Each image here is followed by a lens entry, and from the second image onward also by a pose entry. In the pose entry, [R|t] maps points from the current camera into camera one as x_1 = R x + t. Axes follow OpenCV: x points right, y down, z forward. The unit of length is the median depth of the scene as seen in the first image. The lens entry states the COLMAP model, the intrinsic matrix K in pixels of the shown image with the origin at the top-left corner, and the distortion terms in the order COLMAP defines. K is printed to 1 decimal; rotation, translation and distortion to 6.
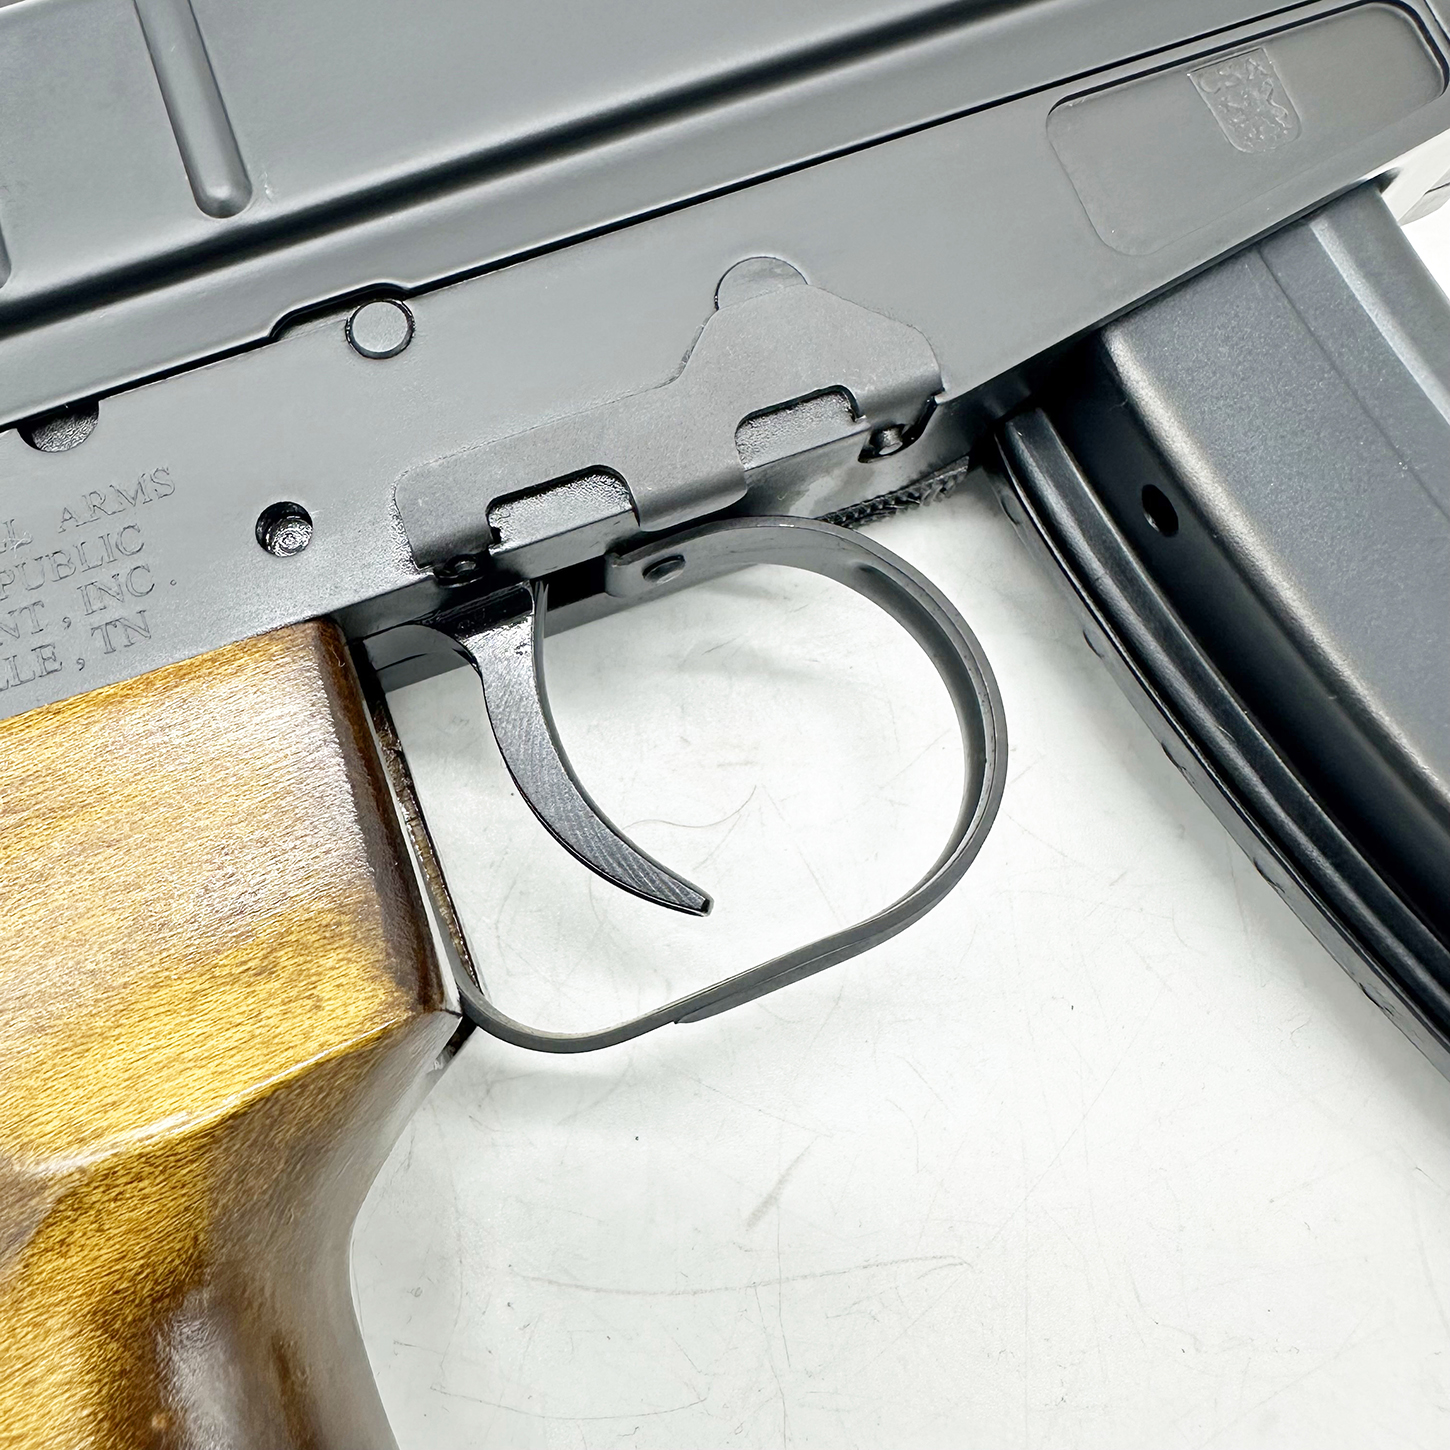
lens RADIAL K [[1385.3, 0, 601.4], [0, 1385.3, 673.6], [0, 0, 1]] dist [-0.010931, 0.007338]
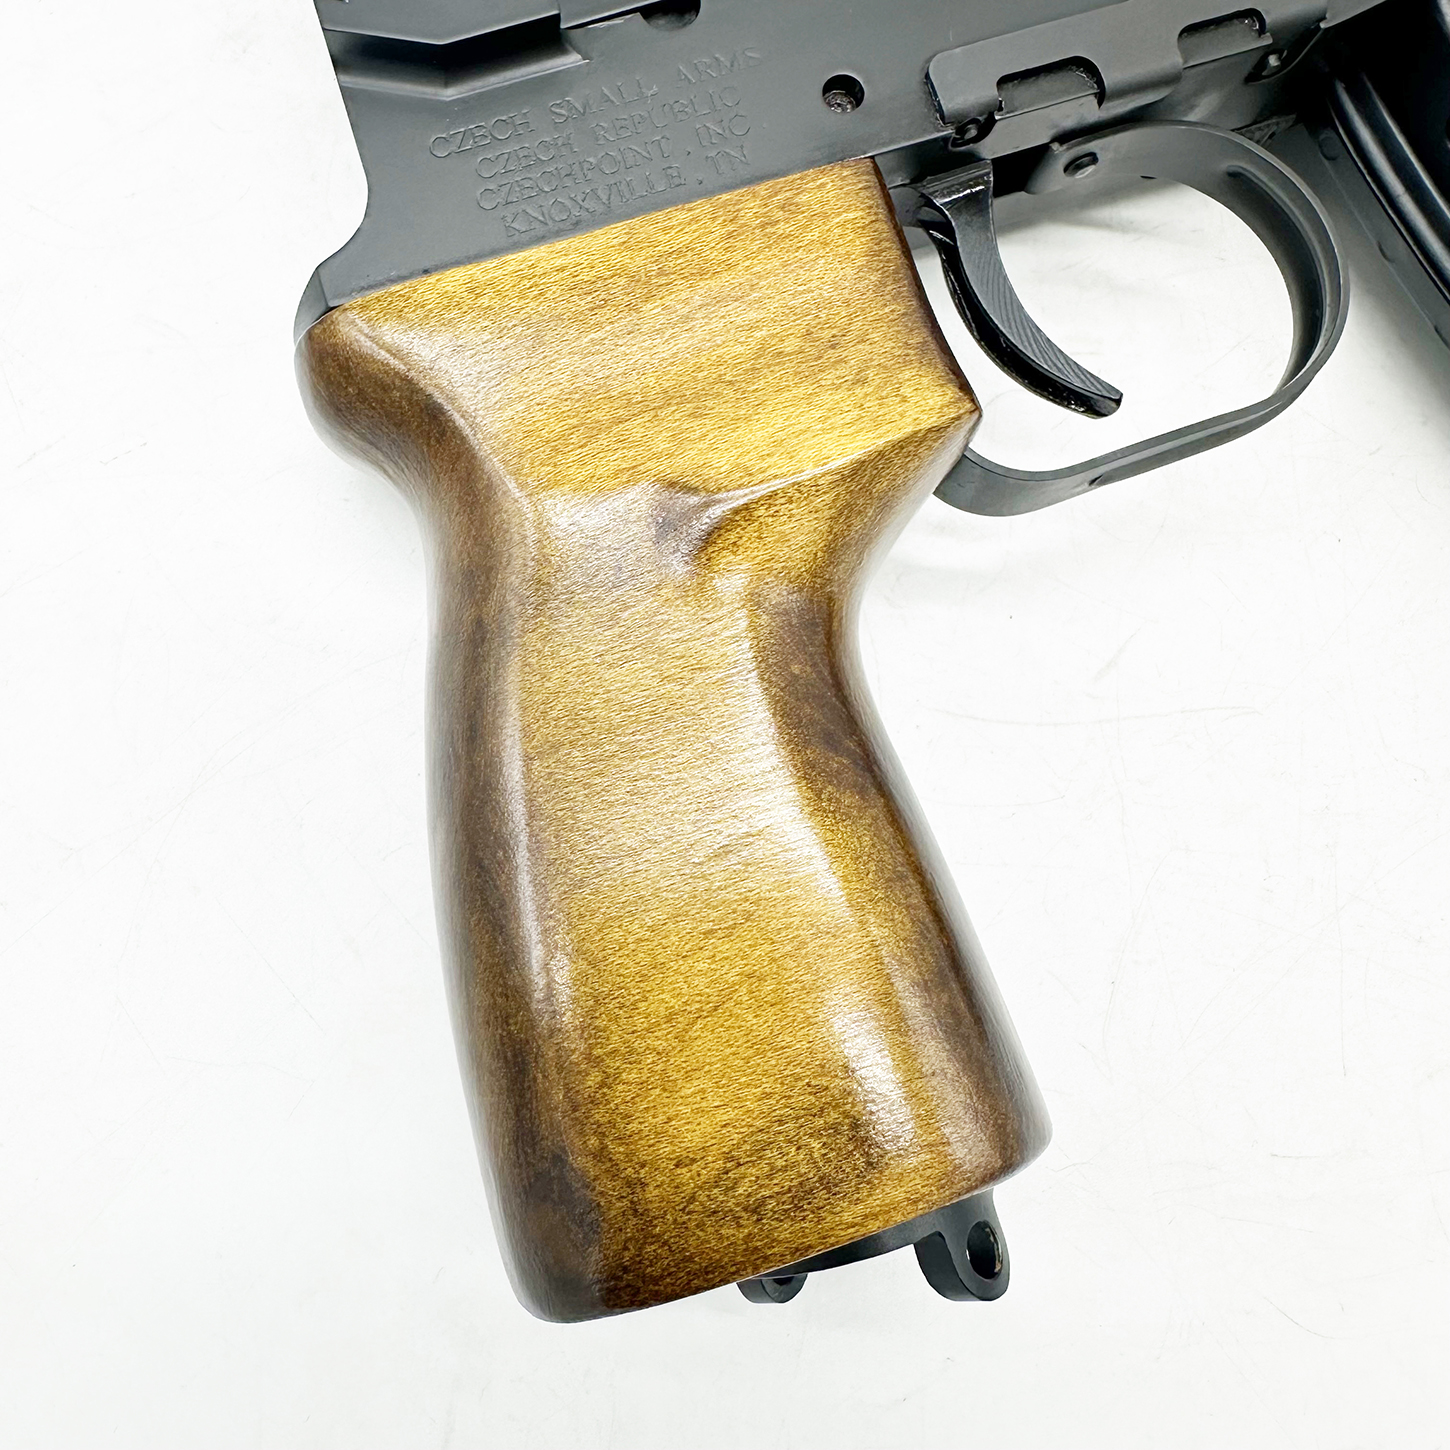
lens RADIAL K [[1385.3, 0, 601.4], [0, 1385.3, 673.6], [0, 0, 1]] dist [-0.010931, 0.007338]
pose [[0.998875, 0.046113, 0.011049, -0.465605], [-0.046710, 0.996991, 0.061859, 0.400422], [-0.008163, -0.062306, 0.998024, -0.399504]]
